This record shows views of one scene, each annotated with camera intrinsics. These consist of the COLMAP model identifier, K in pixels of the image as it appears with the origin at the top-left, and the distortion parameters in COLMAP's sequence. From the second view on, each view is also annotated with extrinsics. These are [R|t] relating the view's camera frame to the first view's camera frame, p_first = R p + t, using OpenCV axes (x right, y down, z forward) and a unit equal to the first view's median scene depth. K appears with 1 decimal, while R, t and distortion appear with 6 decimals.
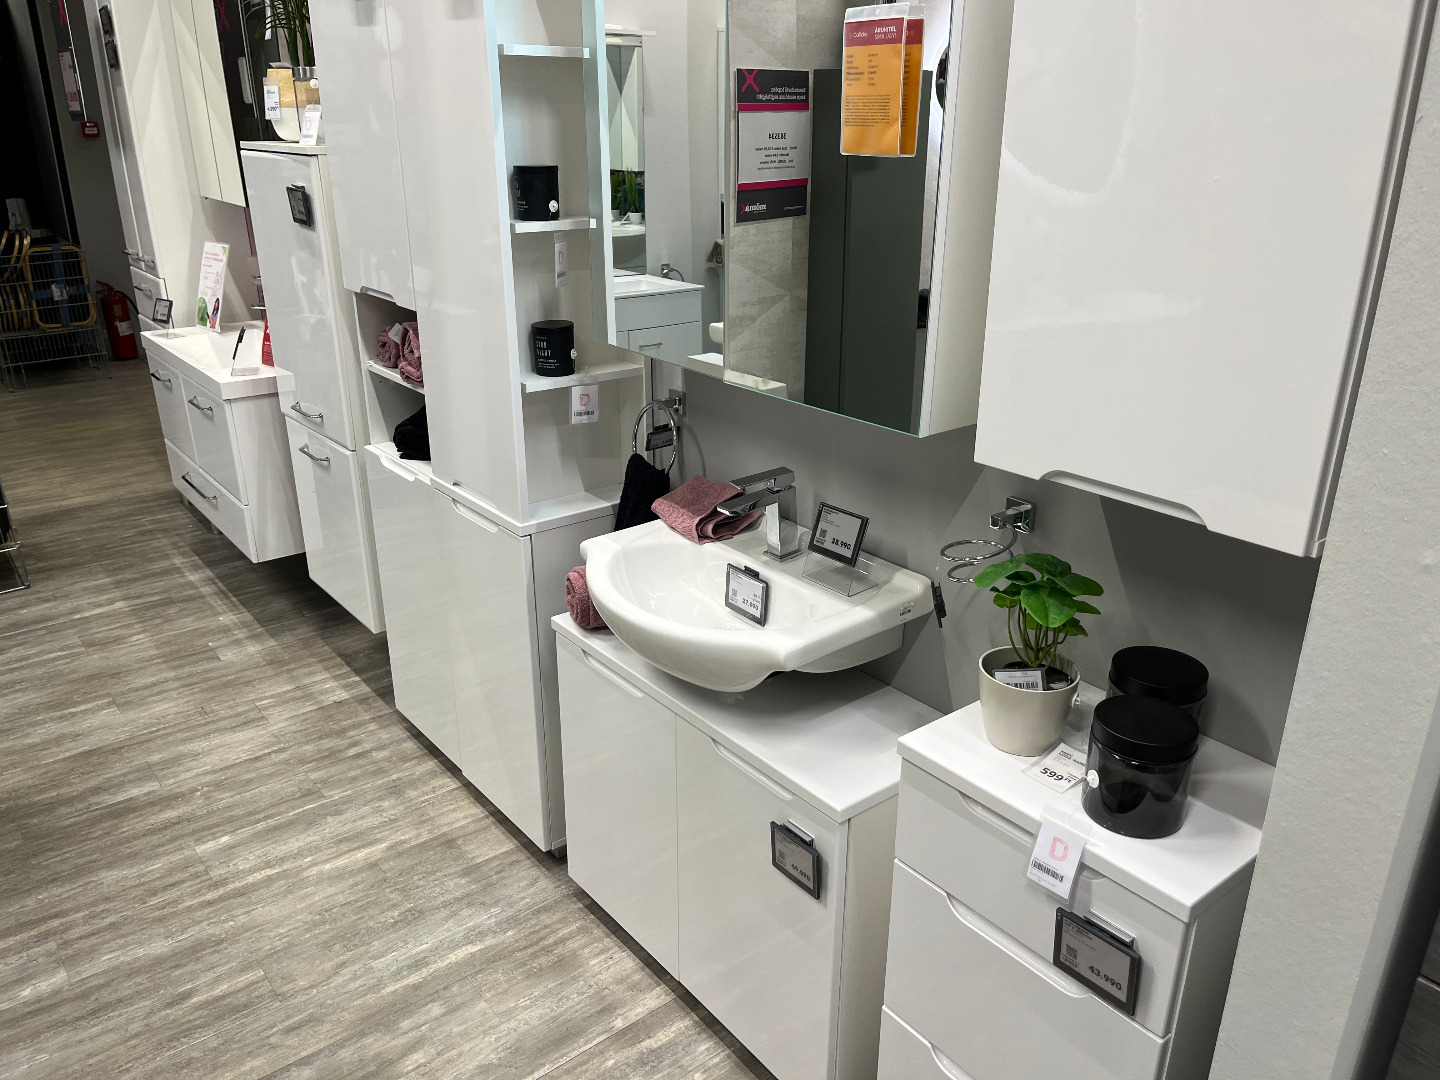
lens RADIAL K [[1106.9, 0, 722.3], [0, 1106.9, 548.2], [0, 0, 1]] dist [0.032349, -0.048010]
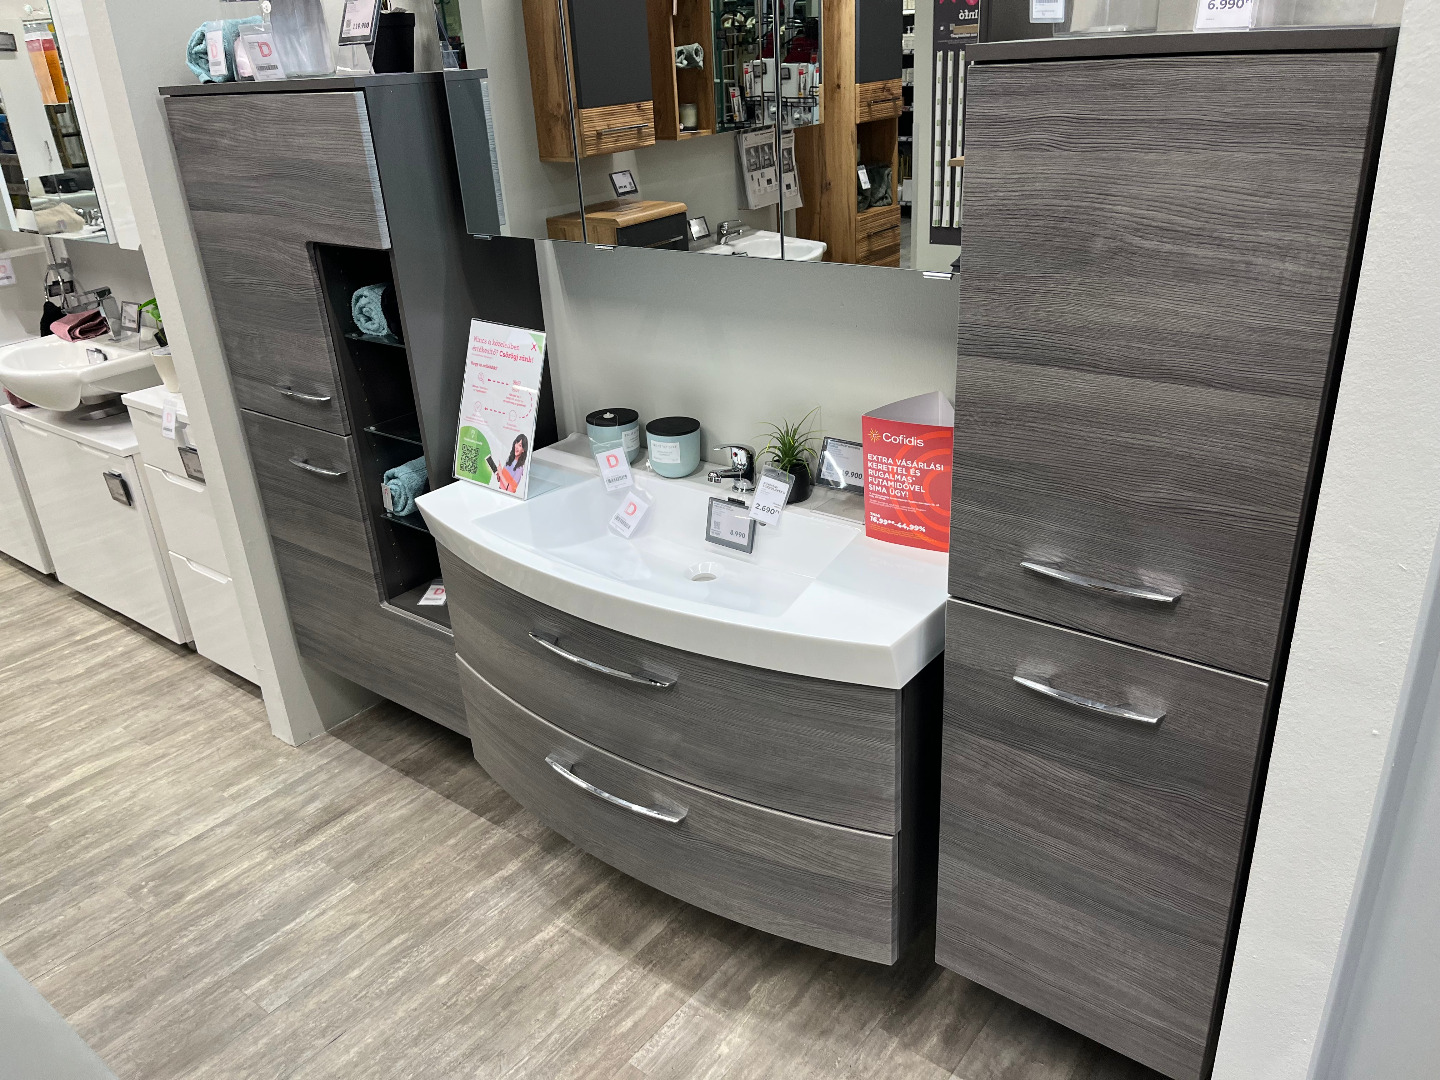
lens RADIAL K [[1106.9, 0, 720.9], [0, 1106.9, 543.2], [0, 0, 1]] dist [0.032349, -0.048010]
pose [[0.970660, -0.151107, 0.187043, 0.512418], [0.143096, 0.988141, 0.055695, 0.308619], [-0.193241, -0.027296, 0.980772, -0.760496]]
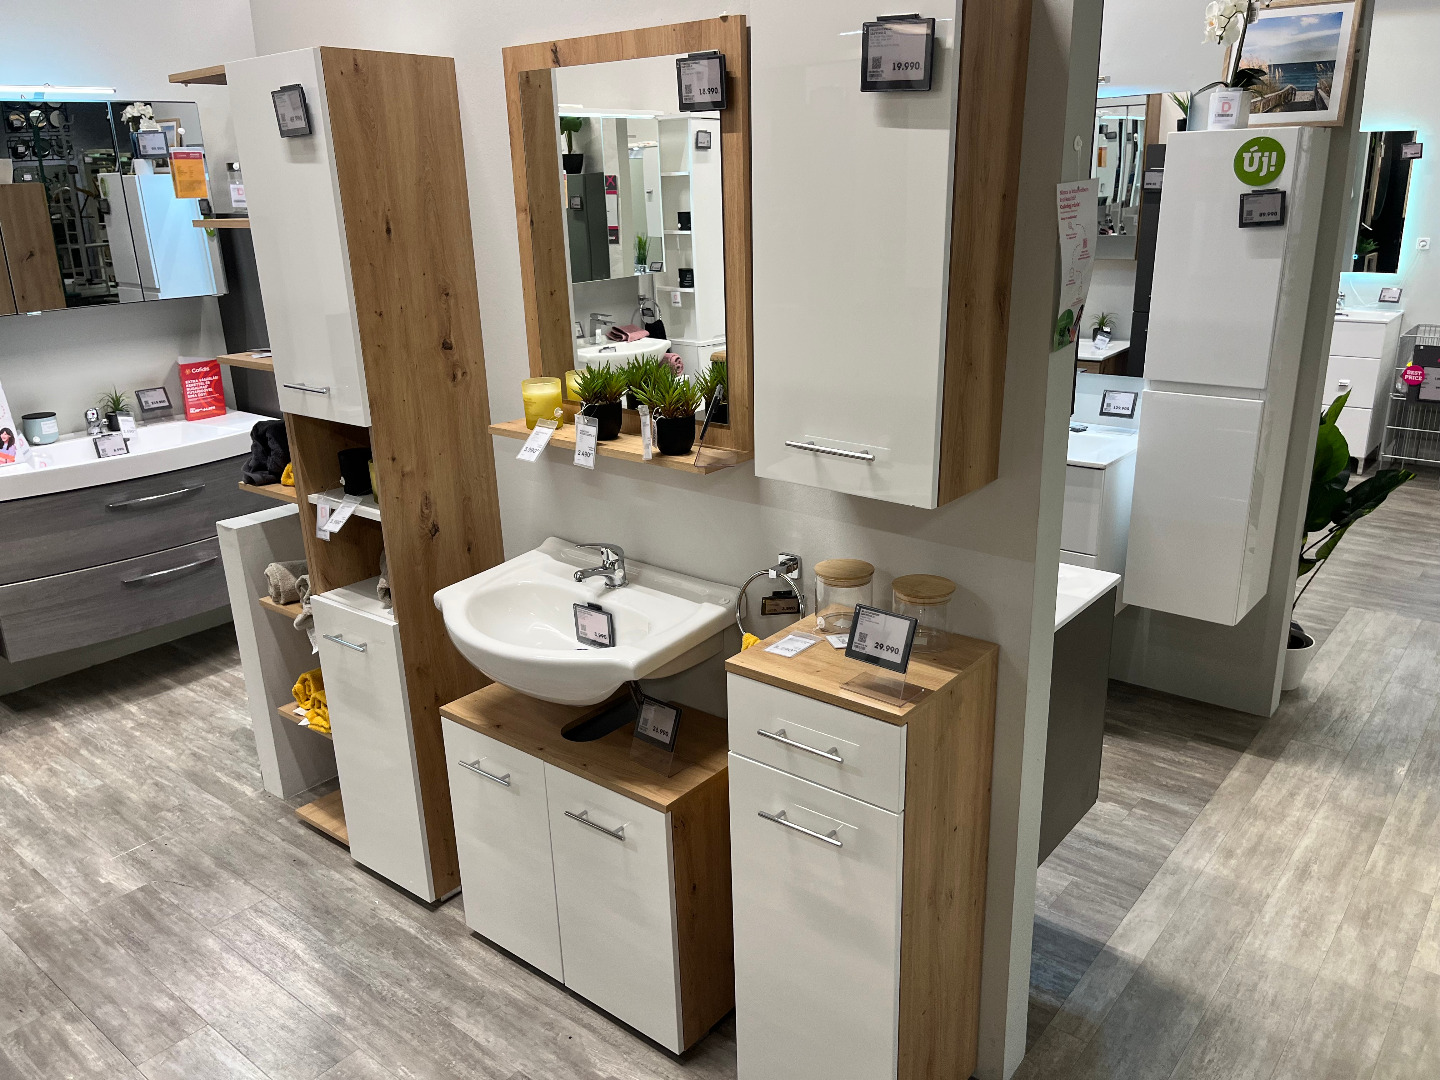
lens RADIAL K [[1106.9, 0, 725.6], [0, 1106.9, 540.2], [0, 0, 1]] dist [0.032349, -0.048010]
pose [[-0.215046, -0.302039, 0.928724, -1.167711], [0.383165, 0.848628, 0.364712, 0.201109], [-0.898298, 0.434285, -0.066763, -0.568467]]
